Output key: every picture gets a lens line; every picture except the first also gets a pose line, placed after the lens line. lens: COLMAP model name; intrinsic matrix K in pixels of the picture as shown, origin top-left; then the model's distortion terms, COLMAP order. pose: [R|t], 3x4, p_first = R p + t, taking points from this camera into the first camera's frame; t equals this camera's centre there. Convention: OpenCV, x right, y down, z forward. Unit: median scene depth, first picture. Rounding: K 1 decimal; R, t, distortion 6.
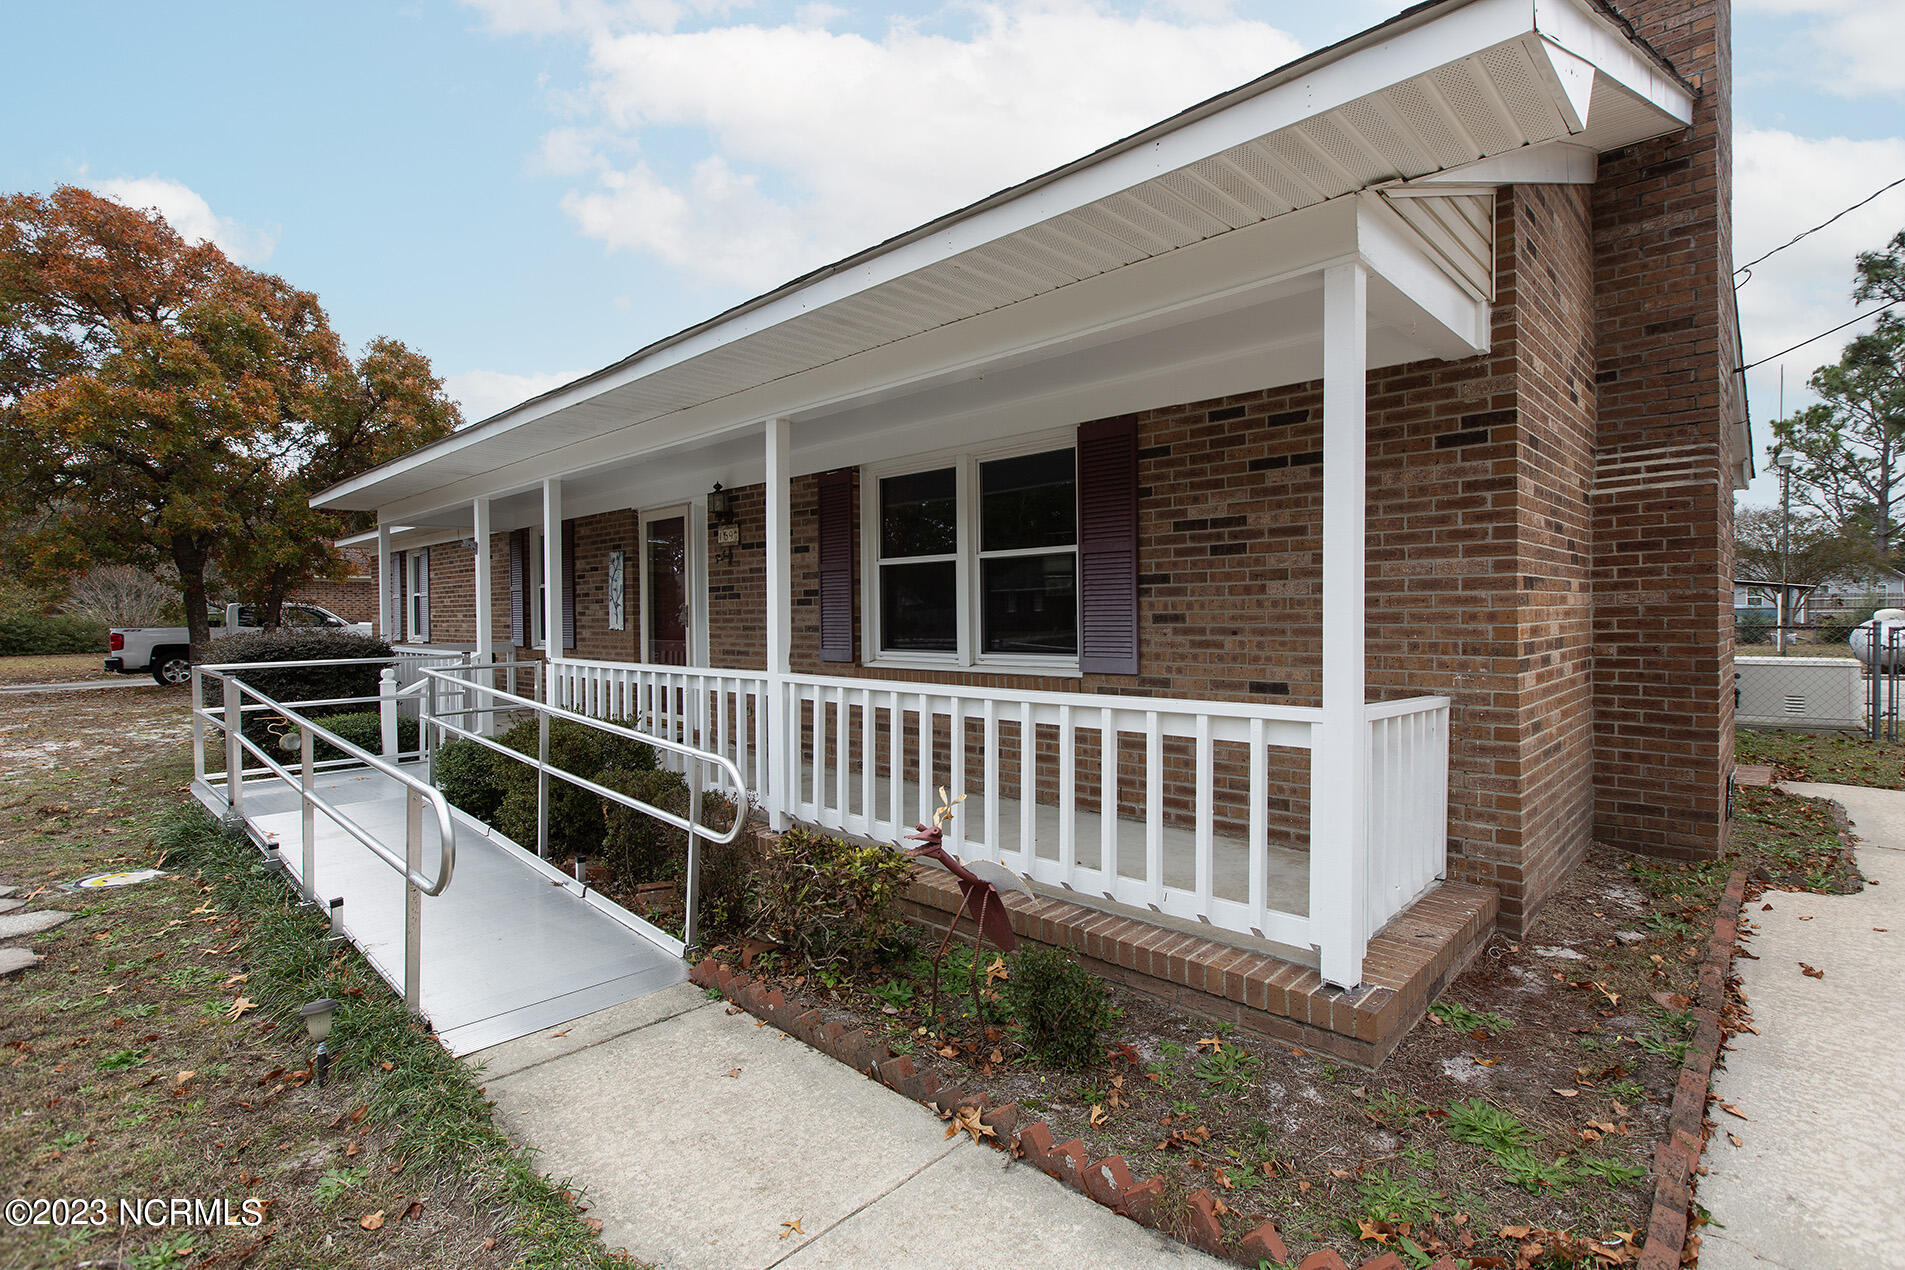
lens RADIAL K [[884.6, 0, 949.5], [0, 884.6, 627.5], [0, 0, 1]] dist [-0.004522, -0.001522]
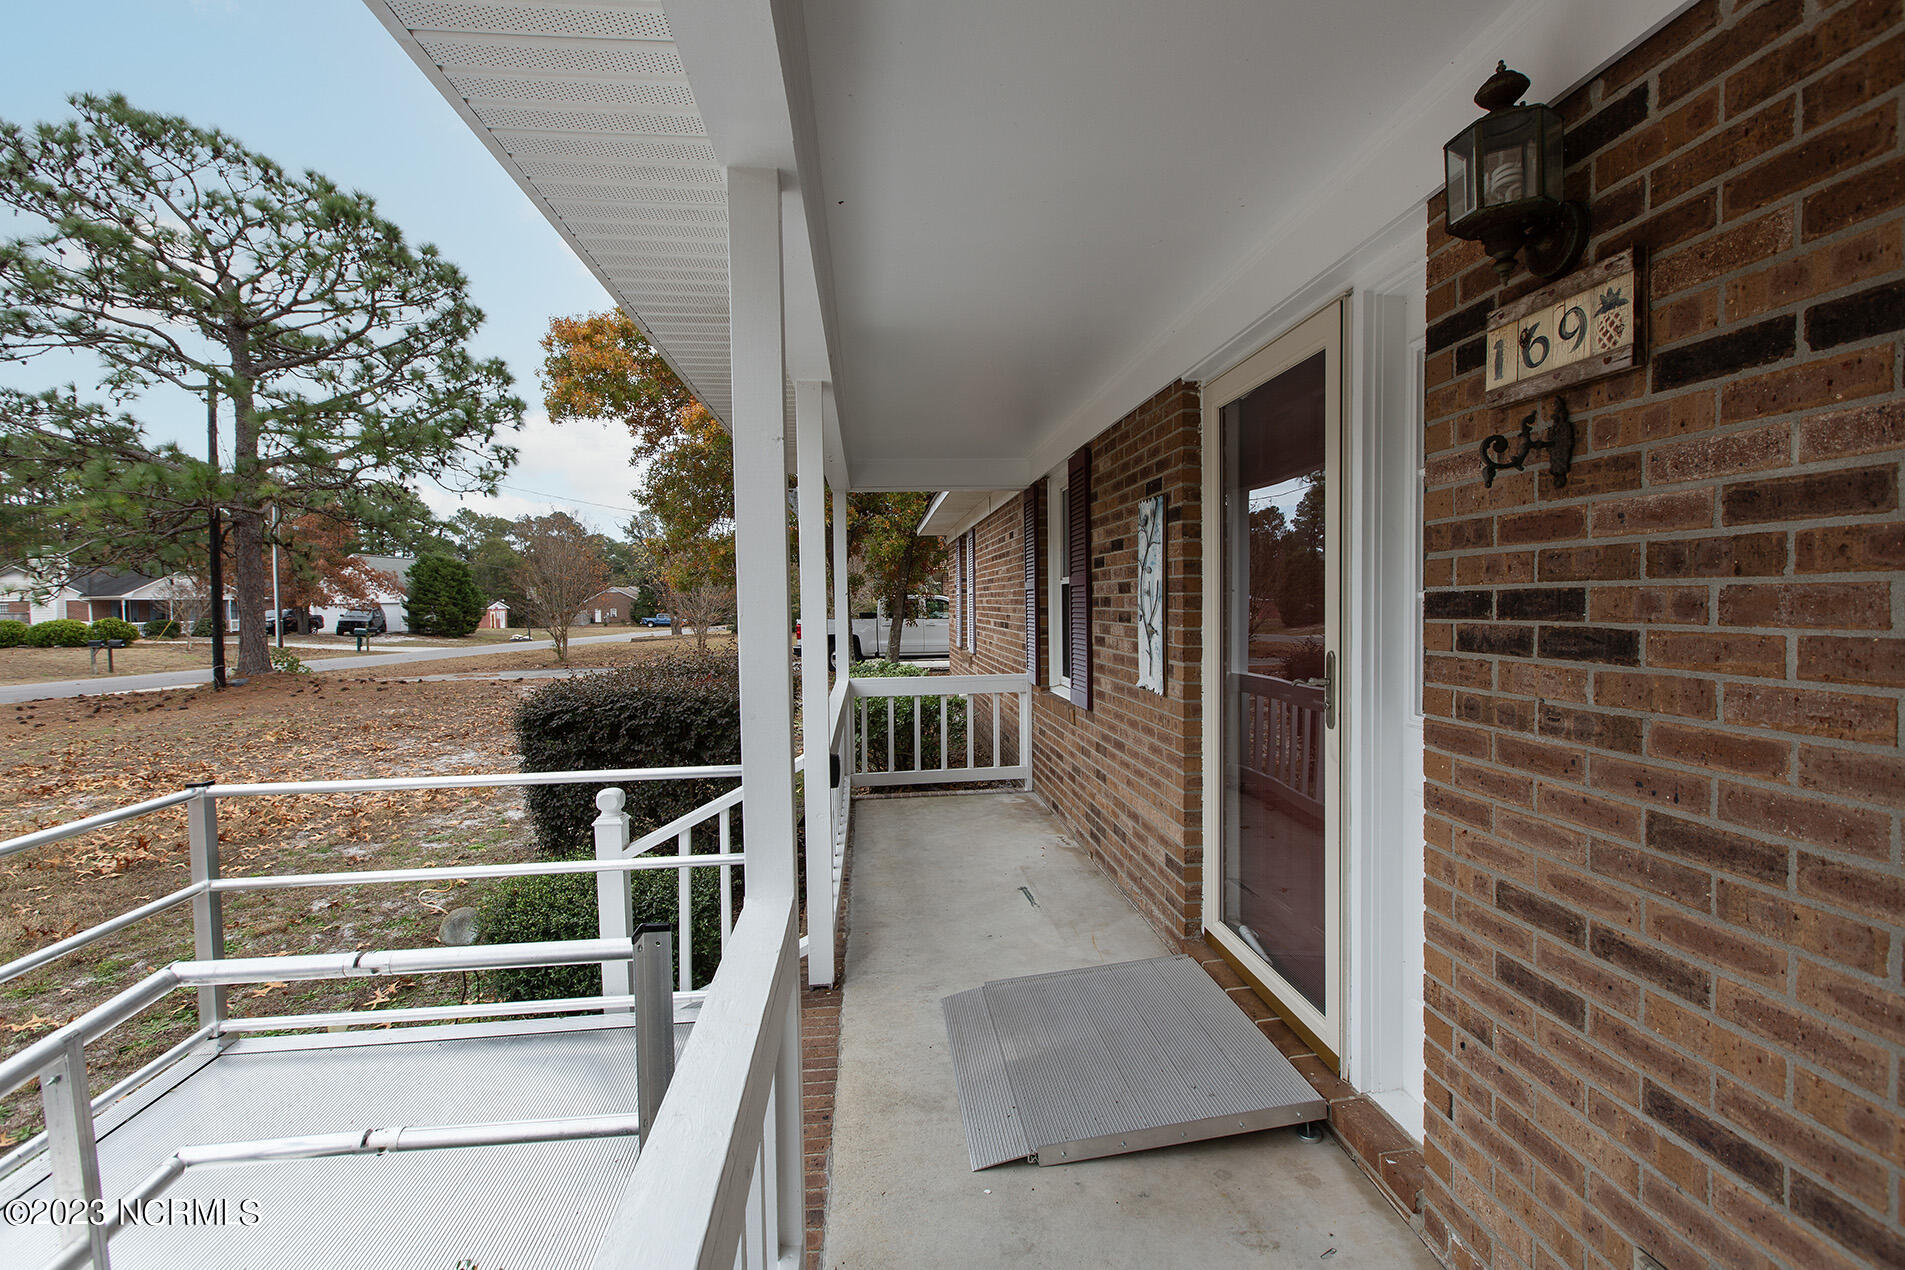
lens RADIAL K [[848.3, 0, 950.8], [0, 848.3, 630.3], [0, 0, 1]] dist [-0.001334, 0.000183]
pose [[0.755248, 0.022371, -0.655057, -0.264083], [-0.004204, 0.999562, 0.029290, -0.050868], [0.655425, -0.019368, 0.755012, 0.894620]]
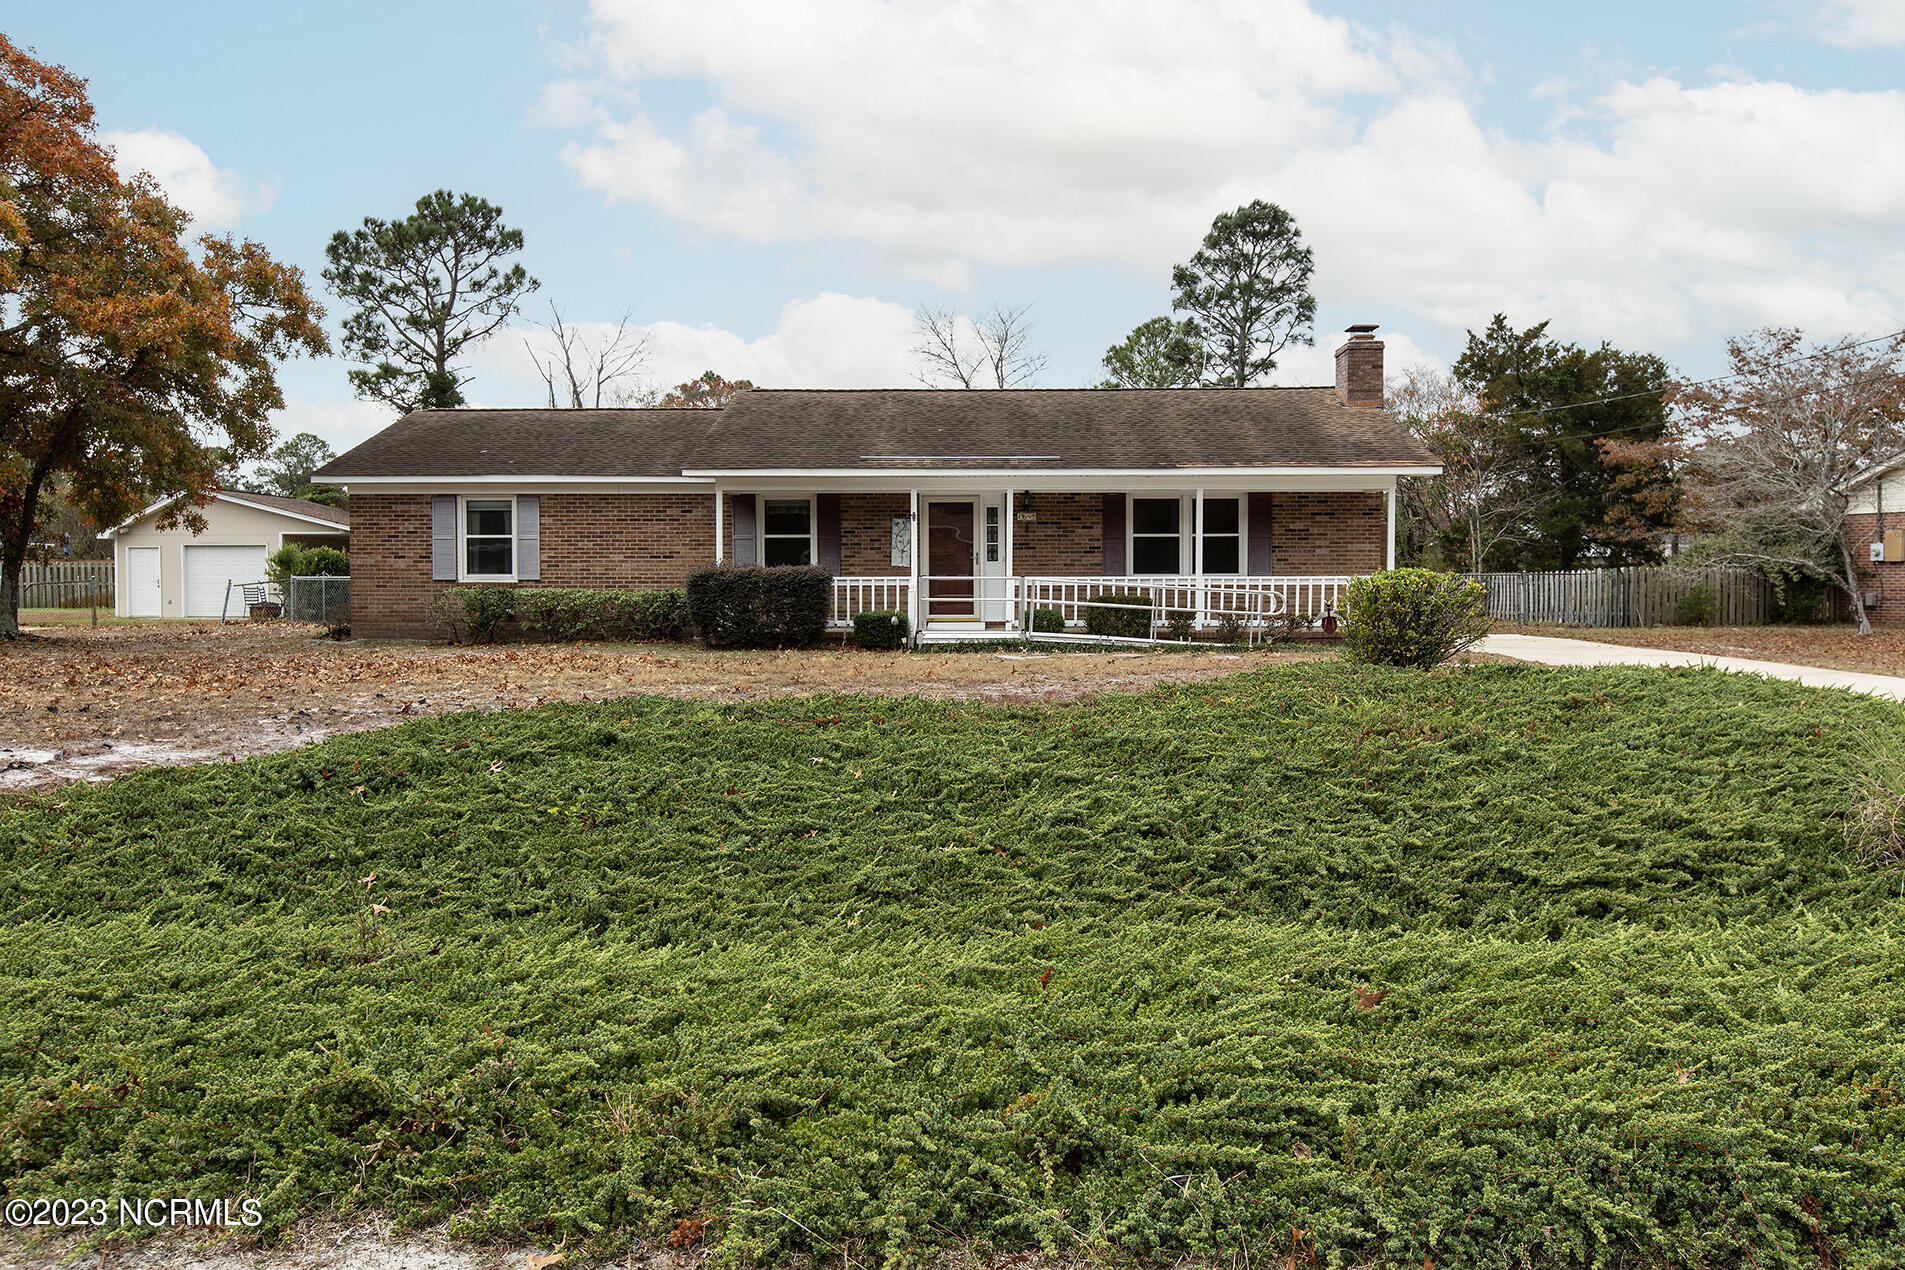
lens RADIAL K [[1541.7, 0, 958.3], [0, 1541.7, 633.8], [0, 0, 1]] dist [0.013350, -0.000410]
pose [[0.740411, -0.009552, 0.672087, -3.064764], [0.005581, 0.999952, 0.008064, 0.144047], [-0.672132, -0.002220, 0.740428, -1.623920]]
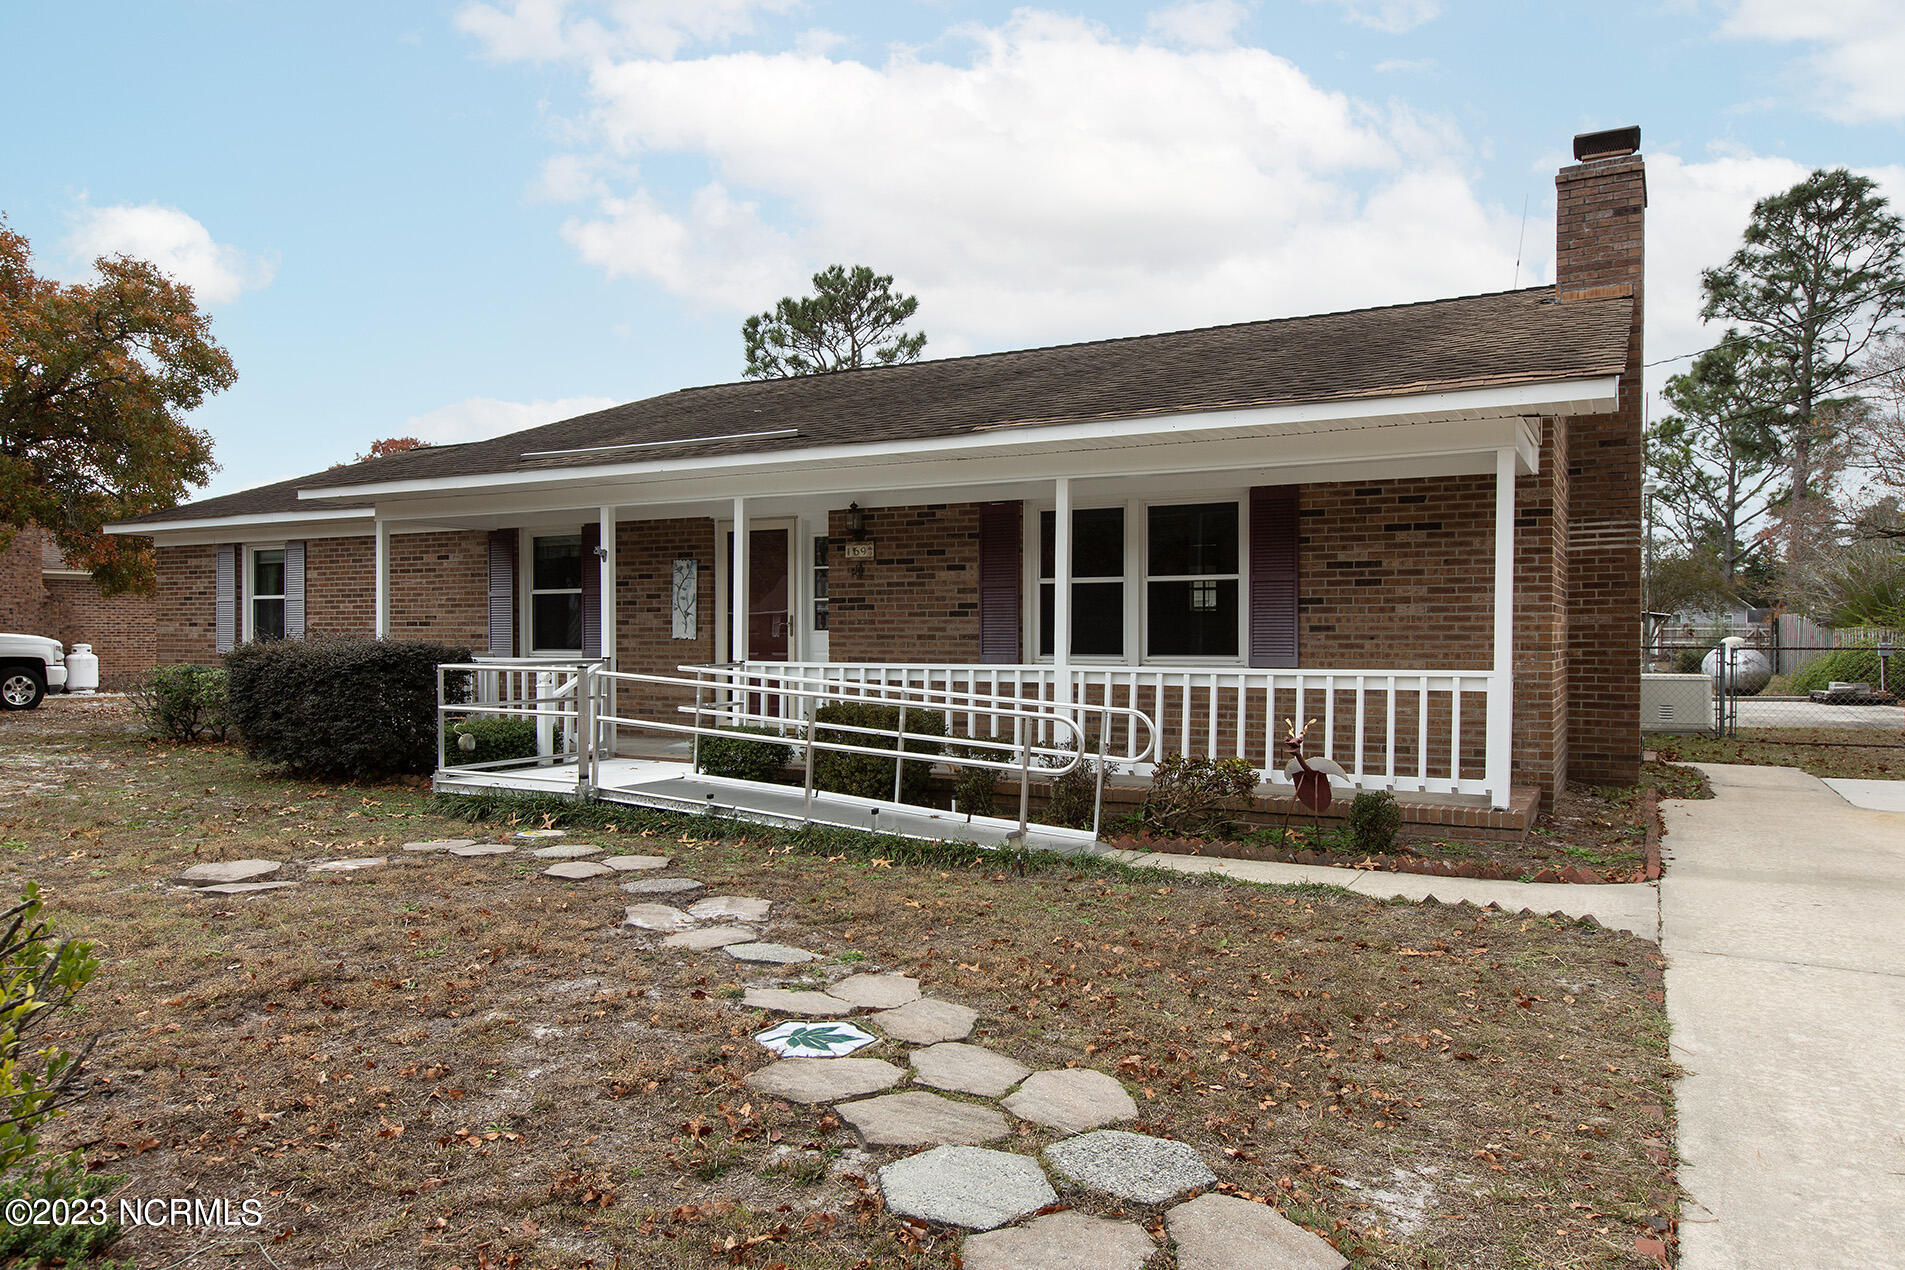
lens RADIAL K [[1254.9, 0, 950.0], [0, 1254.9, 654.0], [0, 0, 1]] dist [0.003040, 0.001771]
pose [[0.966150, 0.007612, 0.257867, -0.628559], [-0.006789, 0.999969, -0.004081, 0.031842], [-0.257890, 0.002193, 0.966172, -0.597414]]
